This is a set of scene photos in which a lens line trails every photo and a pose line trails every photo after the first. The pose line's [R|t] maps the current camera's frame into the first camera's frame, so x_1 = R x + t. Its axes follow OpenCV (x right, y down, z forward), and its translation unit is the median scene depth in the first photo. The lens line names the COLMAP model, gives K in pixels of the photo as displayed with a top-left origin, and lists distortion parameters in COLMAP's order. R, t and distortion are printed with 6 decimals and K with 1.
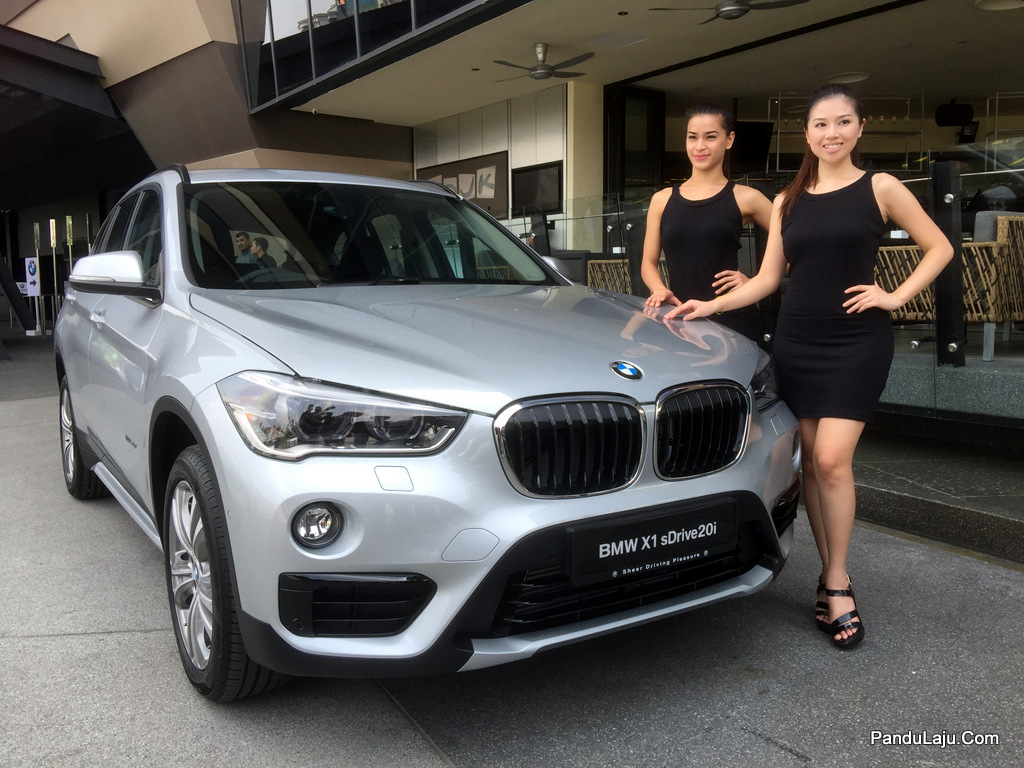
lens RADIAL K [[865.4, 0, 463.5], [0, 865.4, 355.2], [0, 0, 1]] dist [0.063524, -0.096026]
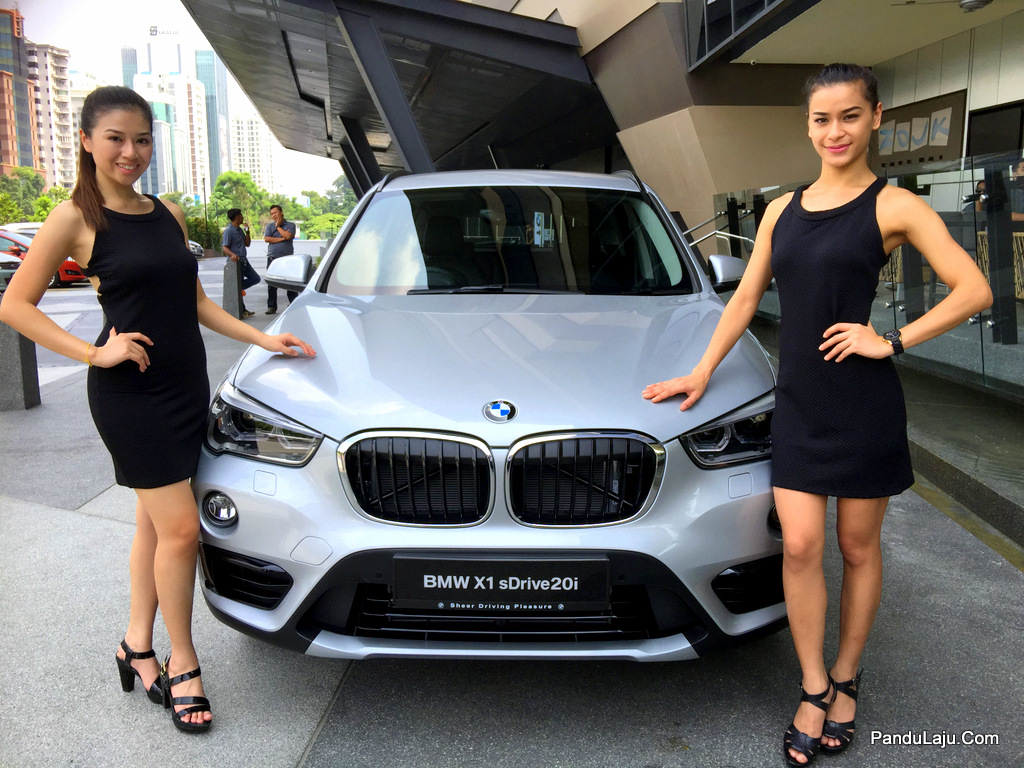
lens RADIAL K [[865.4, 0, 519.4], [0, 865.4, 388.1], [0, 0, 1]] dist [0.063524, -0.096026]
pose [[0.828230, 0.101532, -0.551113, 0.756778], [-0.043877, 0.992180, 0.116849, -0.123143], [0.558668, -0.072596, 0.826208, 0.208395]]
